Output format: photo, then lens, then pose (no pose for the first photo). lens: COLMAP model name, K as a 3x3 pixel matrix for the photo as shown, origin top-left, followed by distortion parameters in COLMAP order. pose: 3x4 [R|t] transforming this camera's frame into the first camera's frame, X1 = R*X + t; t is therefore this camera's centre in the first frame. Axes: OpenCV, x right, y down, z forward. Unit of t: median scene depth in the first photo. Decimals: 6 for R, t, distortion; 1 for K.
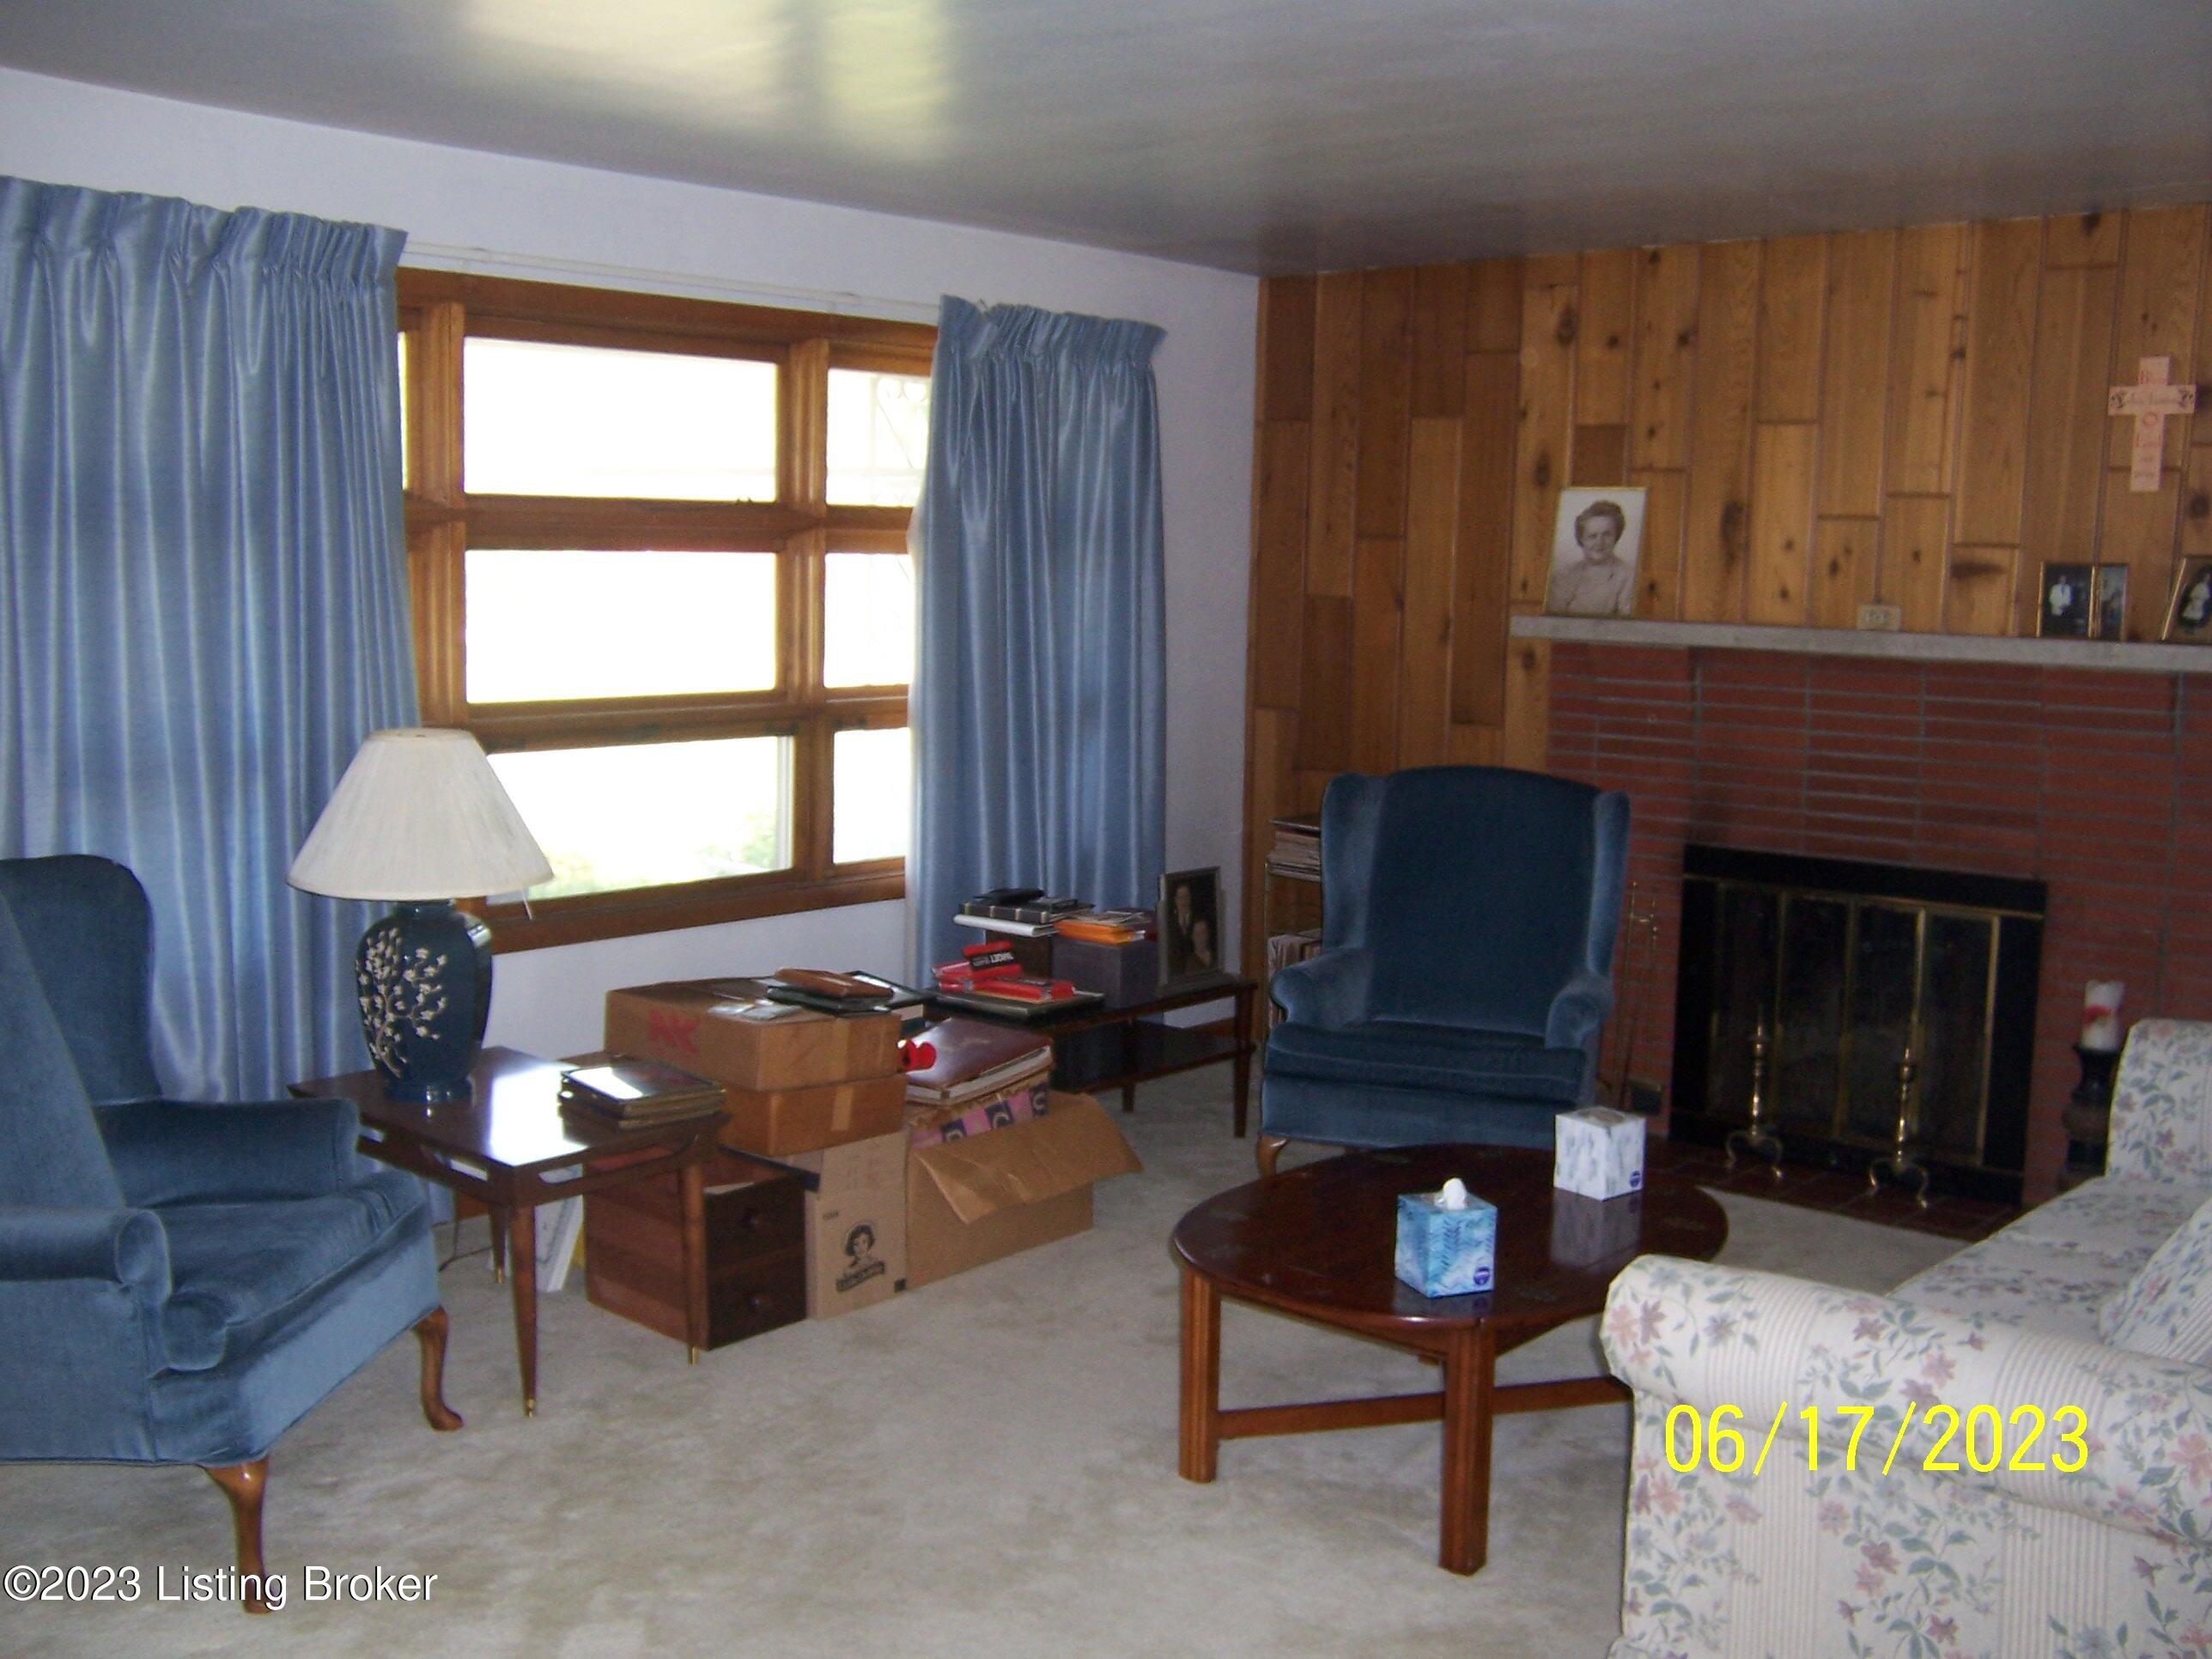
lens RADIAL K [[2307.4, 0, 1106.0], [0, 2307.4, 829.5], [0, 0, 1]] dist [-0.141722, 0.232545]
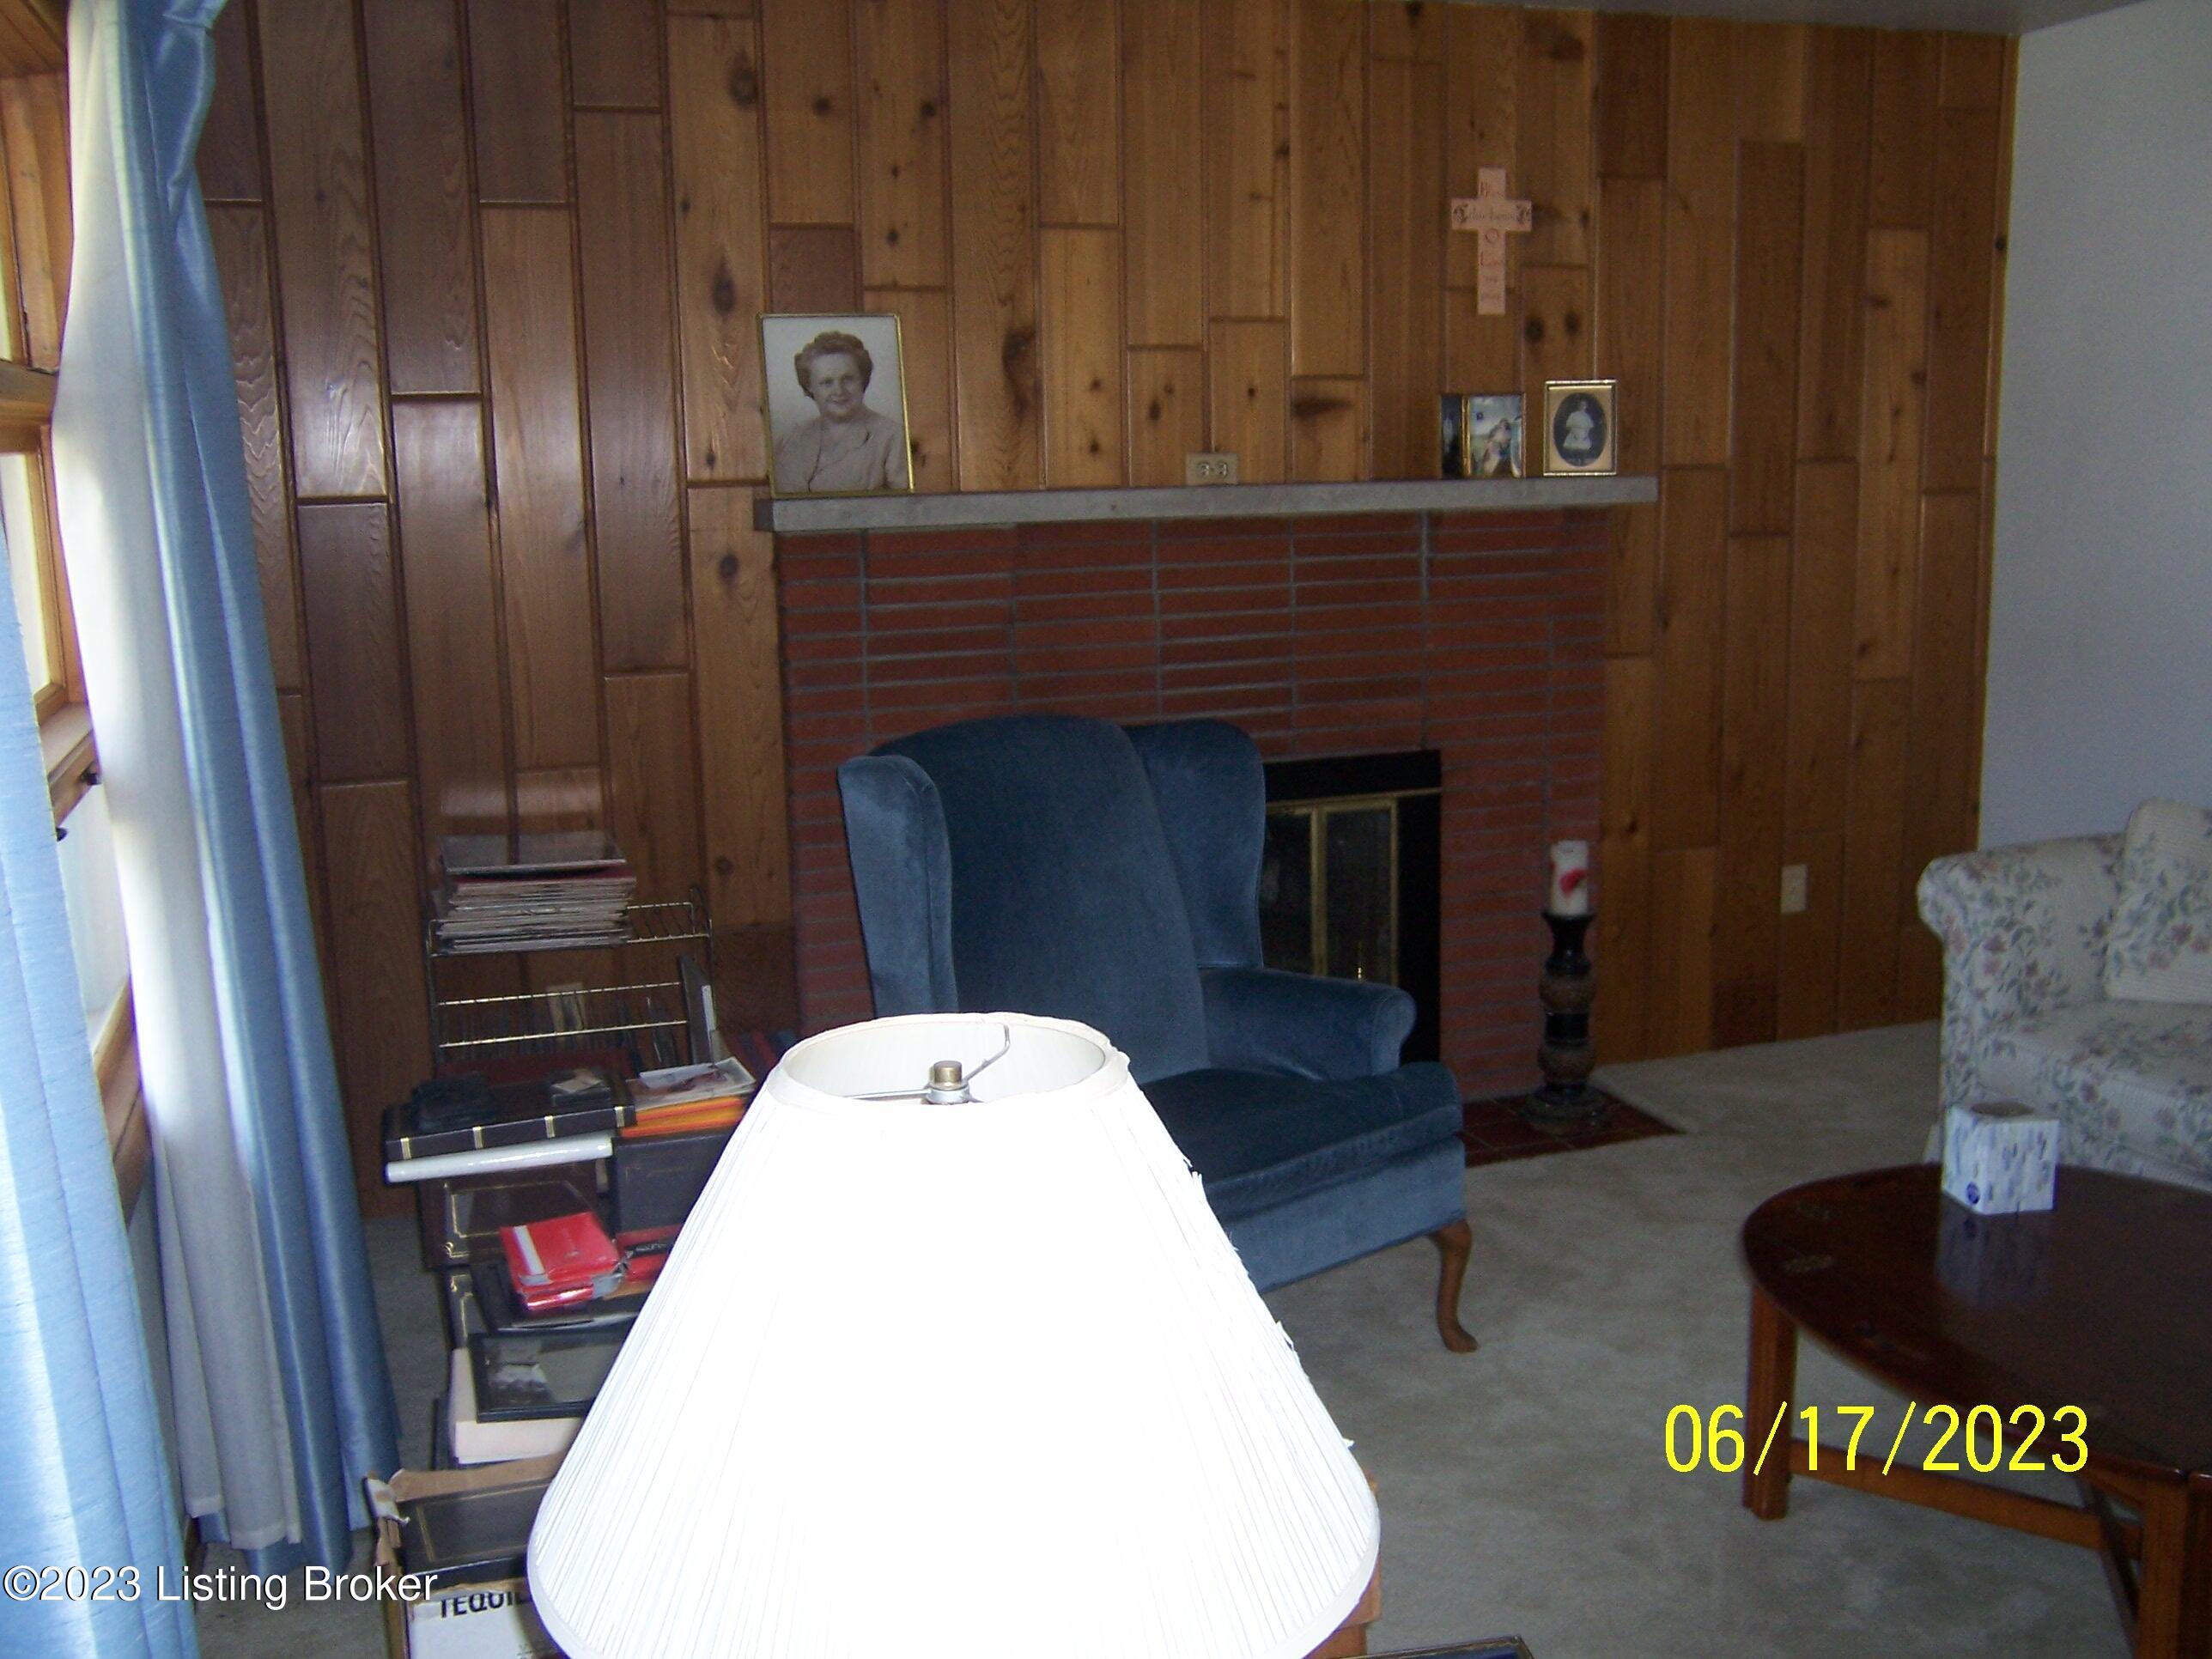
lens RADIAL K [[2307.4, 0, 1106.0], [0, 2307.4, 829.5], [0, 0, 1]] dist [-0.141722, 0.232545]
pose [[0.468133, -0.185481, 0.863973, -0.425638], [0.133978, 0.981318, 0.138079, -0.086337], [-0.873443, 0.051114, 0.484237, 0.645161]]
